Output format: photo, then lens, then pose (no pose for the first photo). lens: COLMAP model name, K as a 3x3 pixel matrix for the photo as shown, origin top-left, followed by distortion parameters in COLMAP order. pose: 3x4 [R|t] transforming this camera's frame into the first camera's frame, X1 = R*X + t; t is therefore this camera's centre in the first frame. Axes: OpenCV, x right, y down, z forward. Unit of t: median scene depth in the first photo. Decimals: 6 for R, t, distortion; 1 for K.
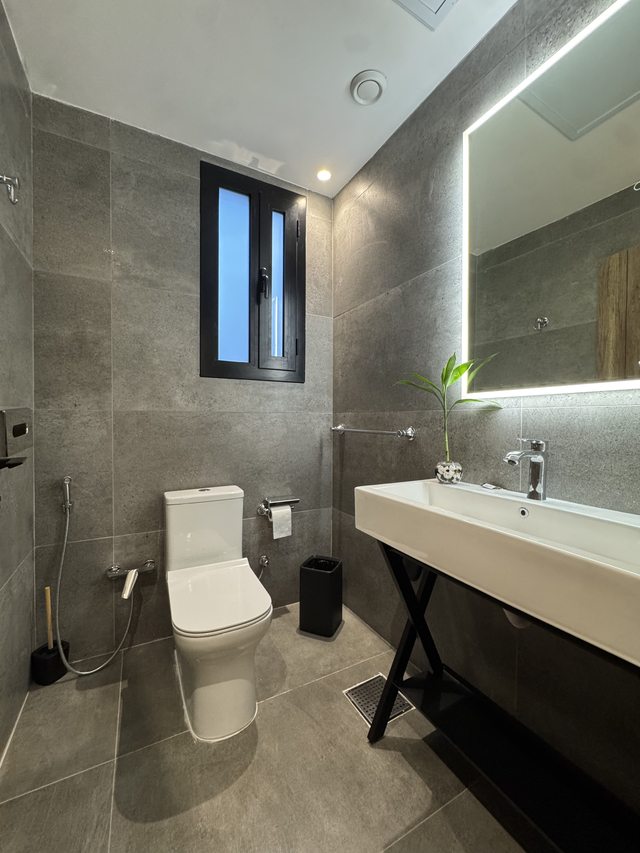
lens RADIAL K [[341.7, 0, 318.4], [0, 341.7, 428.0], [0, 0, 1]] dist [-0.001135, 0.002039]
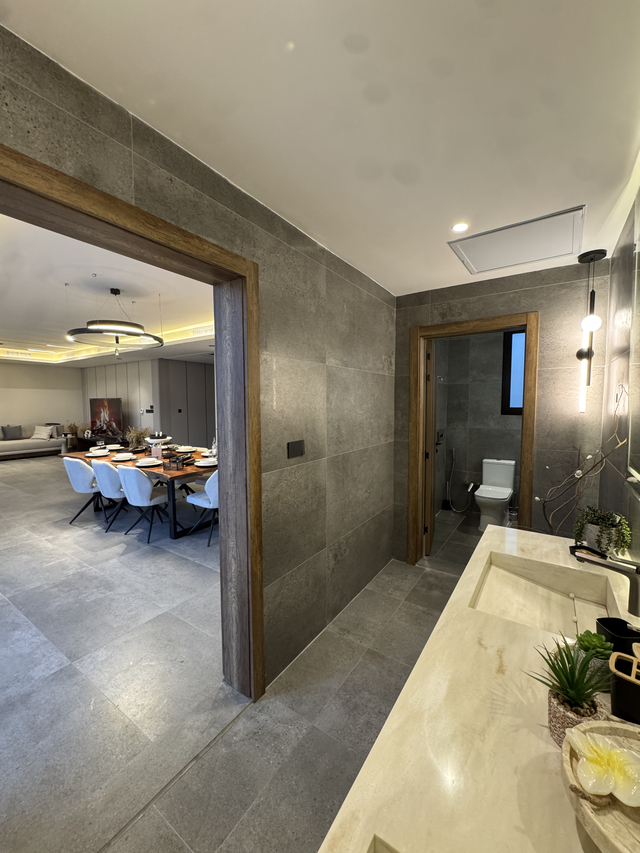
lens RADIAL K [[341.7, 0, 322.5], [0, 341.7, 425.6], [0, 0, 1]] dist [-0.001135, 0.002039]
pose [[0.471195, 0.058633, -0.880078, 1.317973], [-0.008909, 0.998054, 0.061723, -0.230321], [0.881984, -0.021243, 0.470801, -1.403362]]
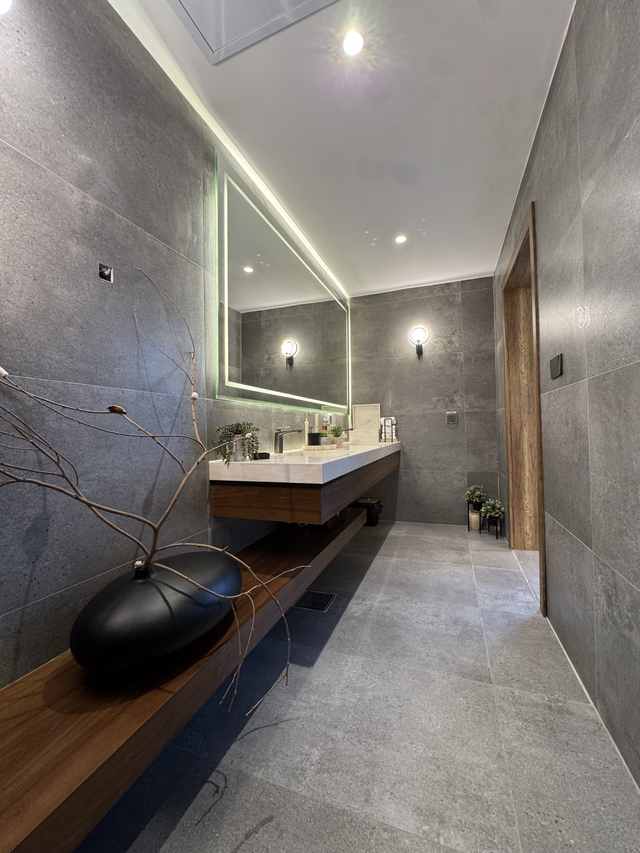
lens RADIAL K [[341.7, 0, 316.9], [0, 341.7, 426.0], [0, 0, 1]] dist [-0.001135, 0.002039]
pose [[-0.651867, 0.020600, 0.758054, -2.162602], [0.030776, 0.999526, -0.000698, 0.516347], [-0.757709, 0.022874, -0.652192, 2.618505]]
